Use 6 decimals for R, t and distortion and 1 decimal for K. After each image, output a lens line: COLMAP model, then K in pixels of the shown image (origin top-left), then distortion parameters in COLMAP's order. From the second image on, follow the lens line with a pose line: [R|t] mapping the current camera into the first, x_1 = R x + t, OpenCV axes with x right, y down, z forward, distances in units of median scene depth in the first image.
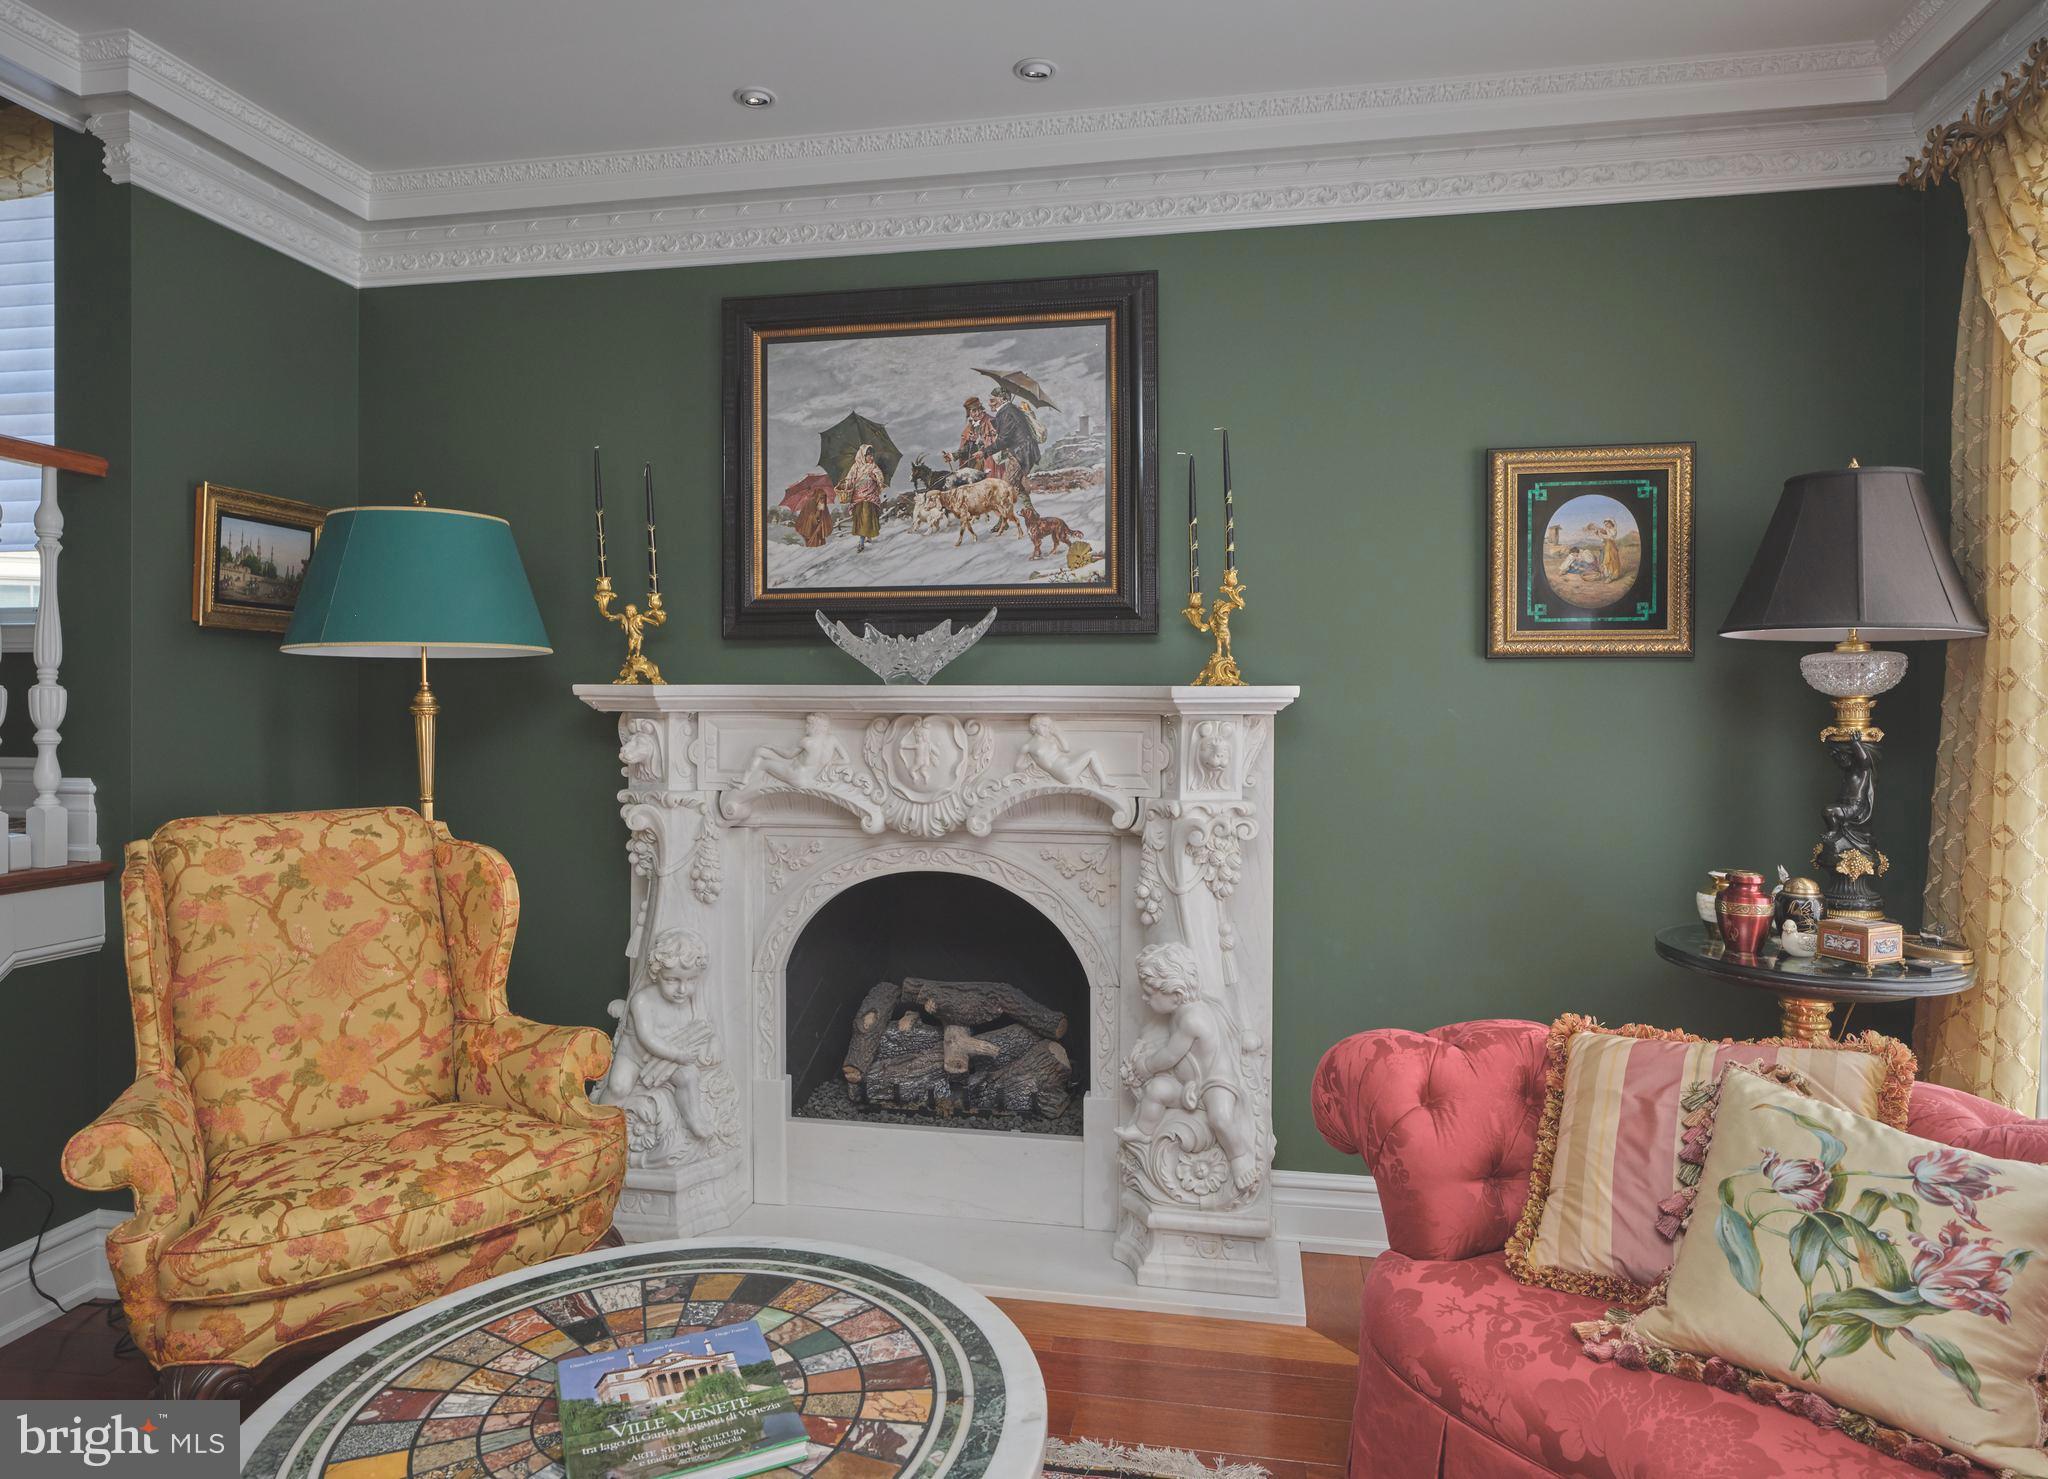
lens RADIAL K [[1266.5, 0, 1041.3], [0, 1266.5, 709.2], [0, 0, 1]] dist [0.000088, -0.000947]
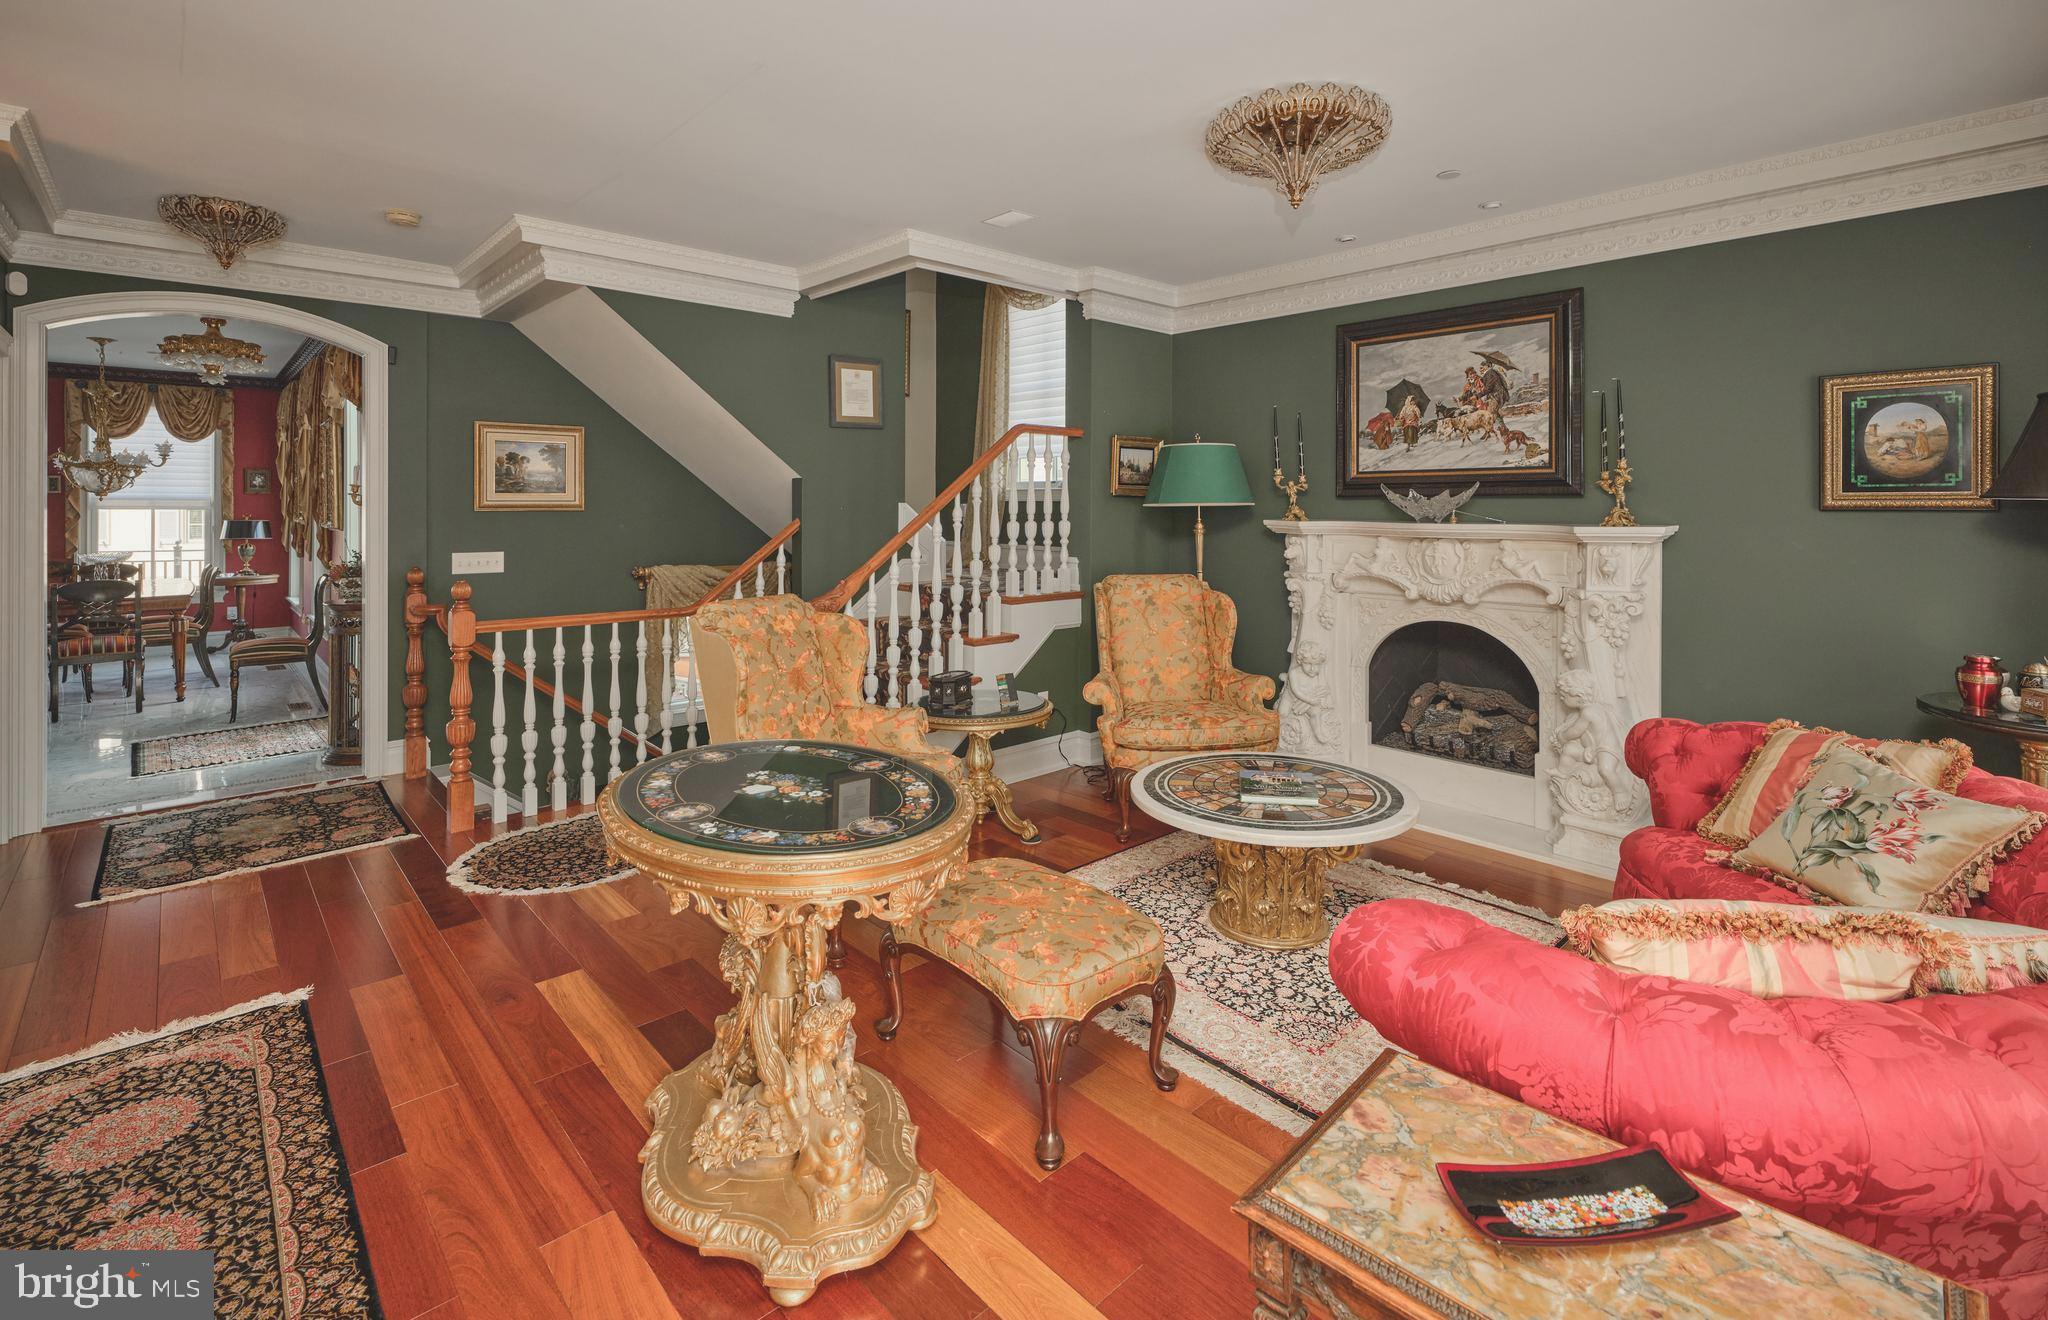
lens RADIAL K [[954.3, 0, 1028.2], [0, 954.3, 512.9], [0, 0, 1]] dist [0.000384, 0.000019]
pose [[0.807485, 0.005945, -0.589858, 0.255363], [-0.003653, 0.999980, 0.005079, -0.038568], [0.589877, -0.001946, 0.807491, -0.522560]]
